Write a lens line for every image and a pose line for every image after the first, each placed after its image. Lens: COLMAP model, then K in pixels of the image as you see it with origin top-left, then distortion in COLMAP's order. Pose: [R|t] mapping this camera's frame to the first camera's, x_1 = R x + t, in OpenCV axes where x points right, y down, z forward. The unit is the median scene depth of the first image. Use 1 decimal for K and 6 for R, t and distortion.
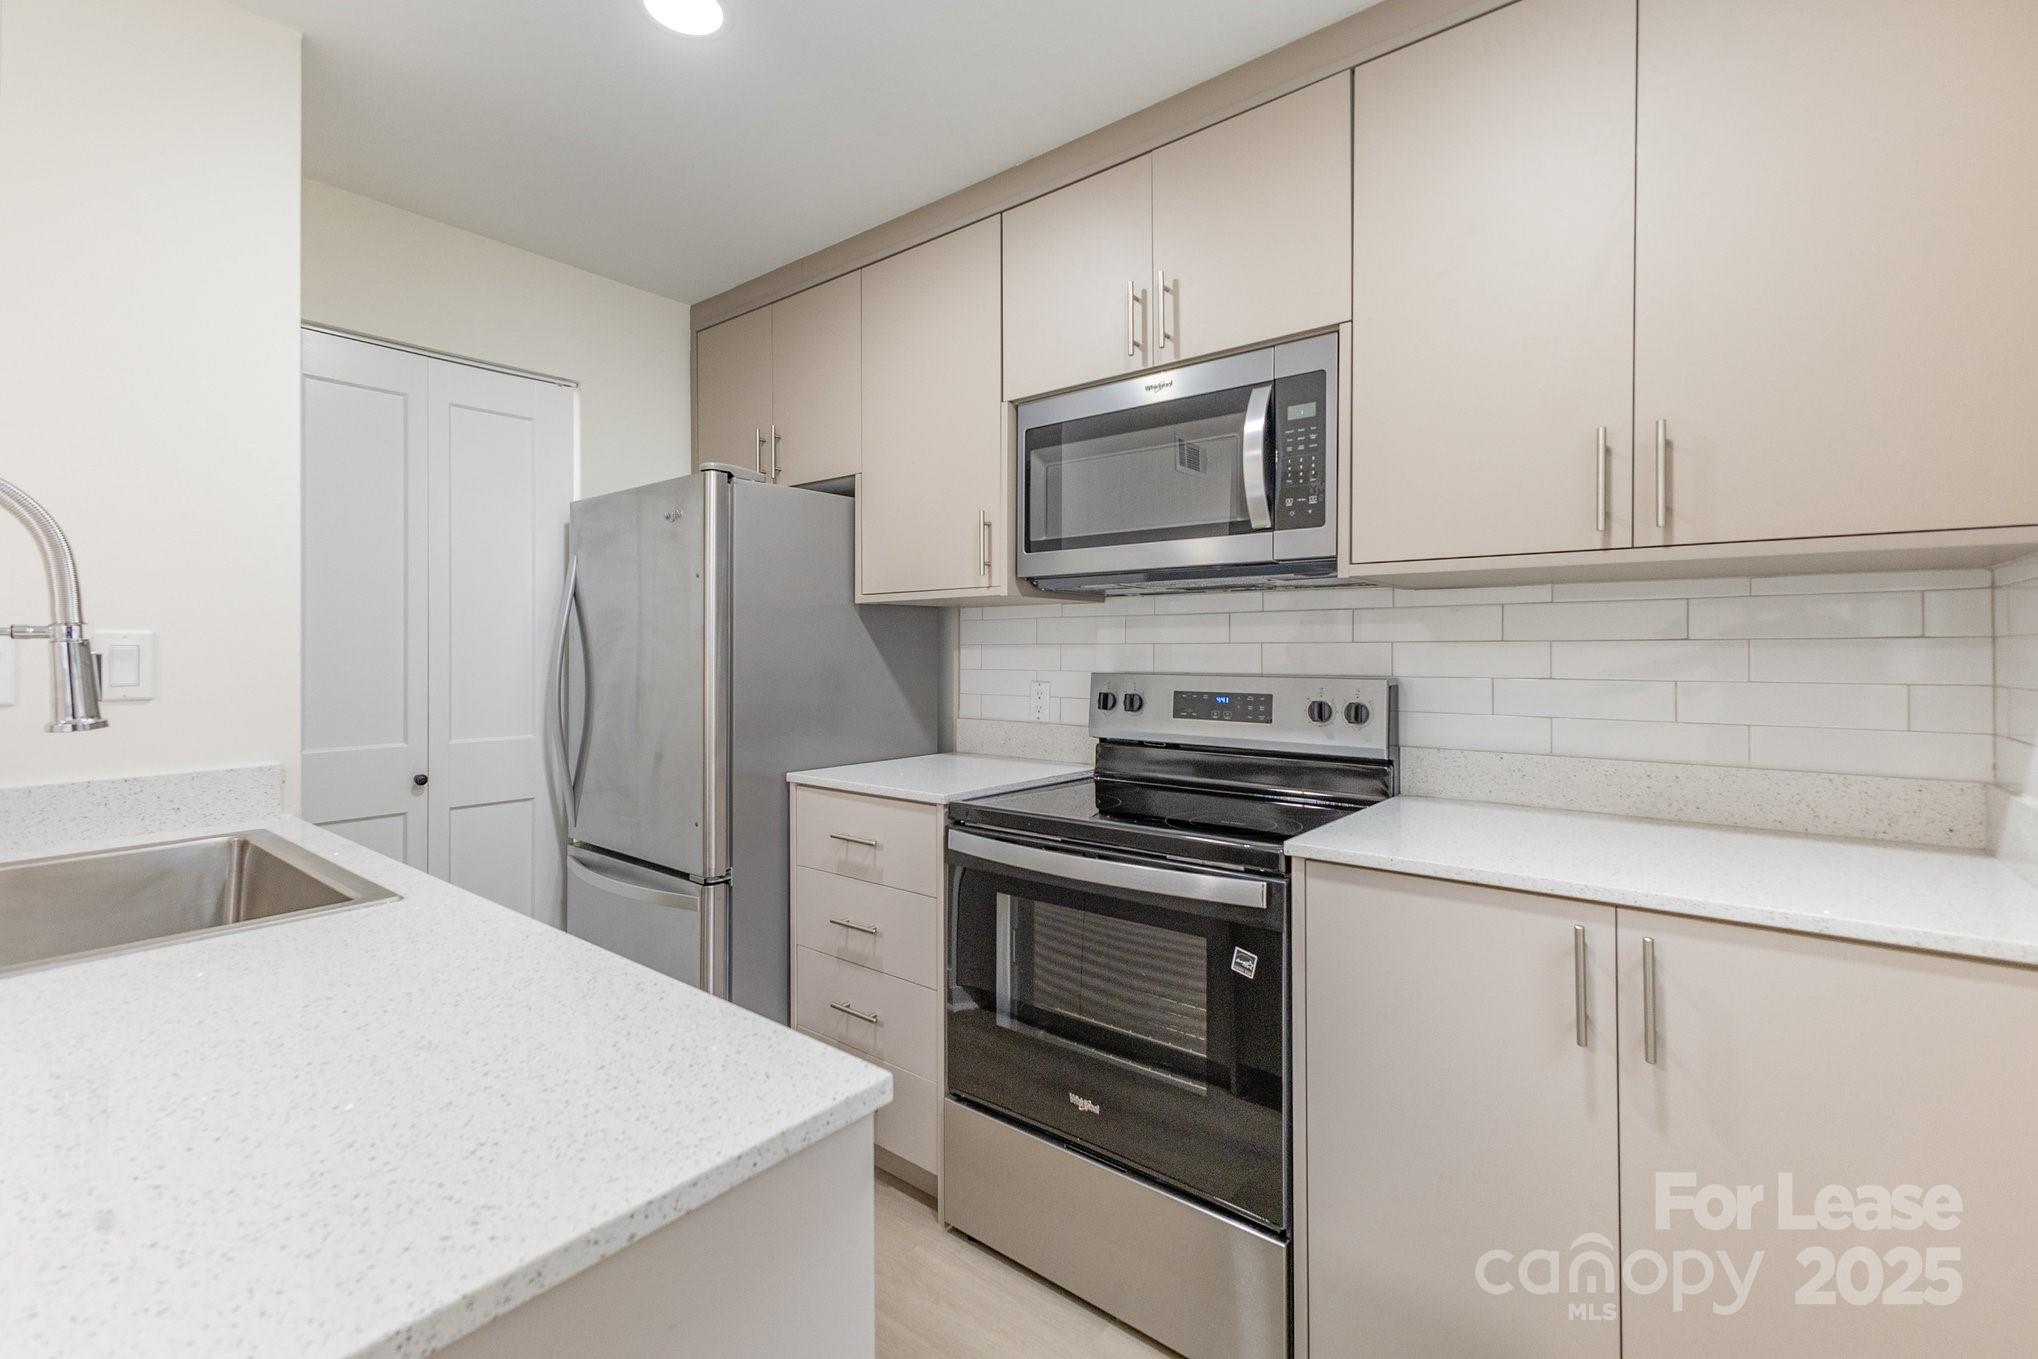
lens RADIAL K [[864.1, 0, 1020.6], [0, 864.1, 645.0], [0, 0, 1]] dist [-0.002511, -0.000085]
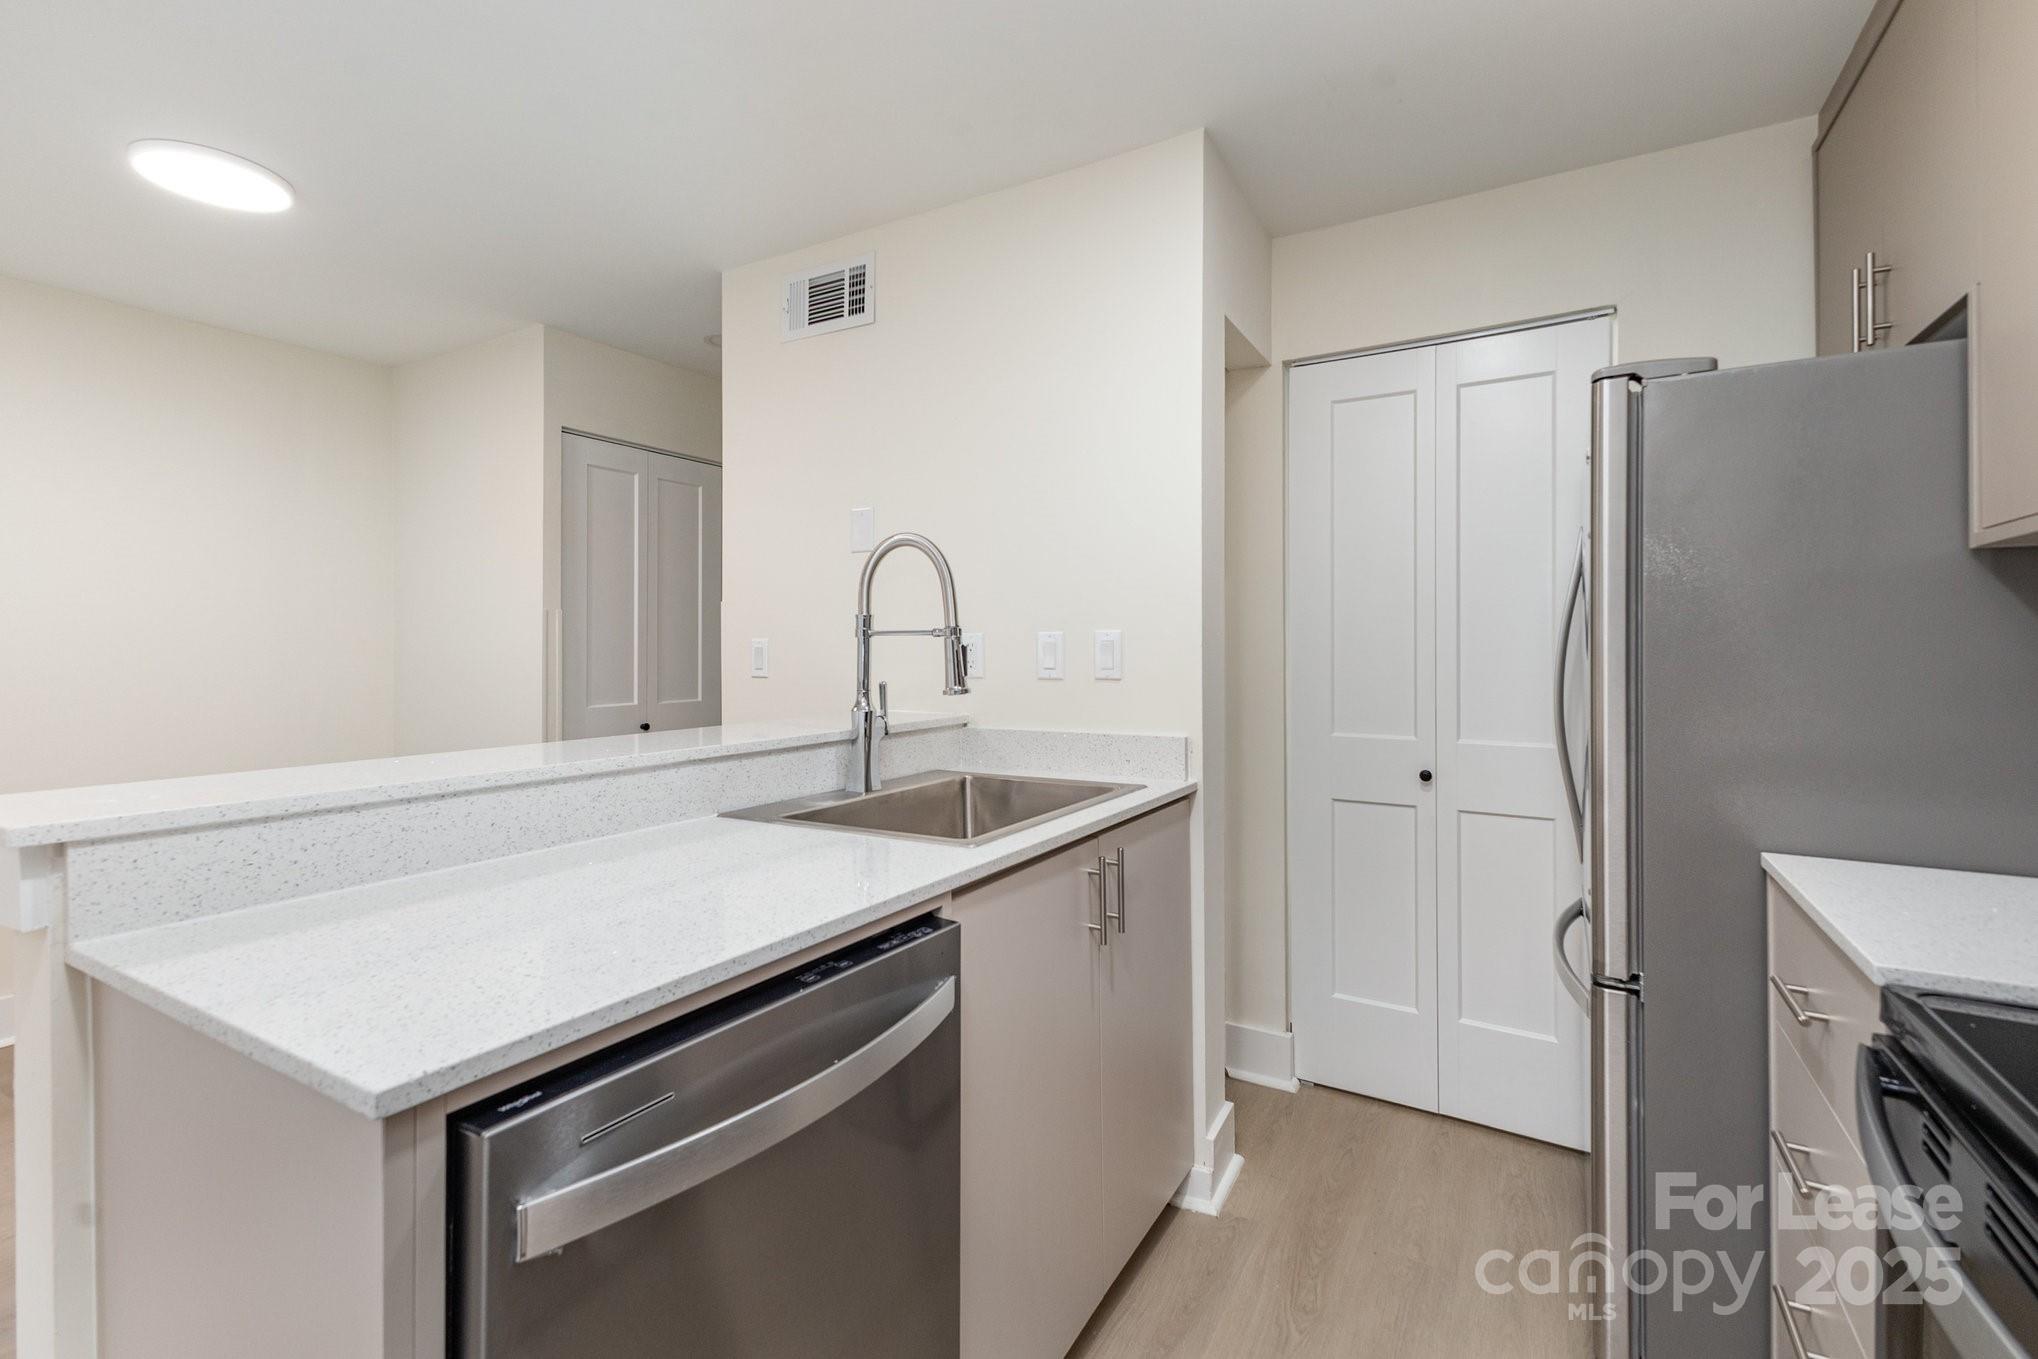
lens RADIAL K [[864.1, 0, 1020.6], [0, 864.1, 645.0], [0, 0, 1]] dist [-0.002511, -0.000085]
pose [[0.150438, -0.002821, -0.988615, 0.352307], [0.005097, 0.999985, -0.002078, 0.009275], [0.988606, -0.004726, 0.150450, 0.625690]]
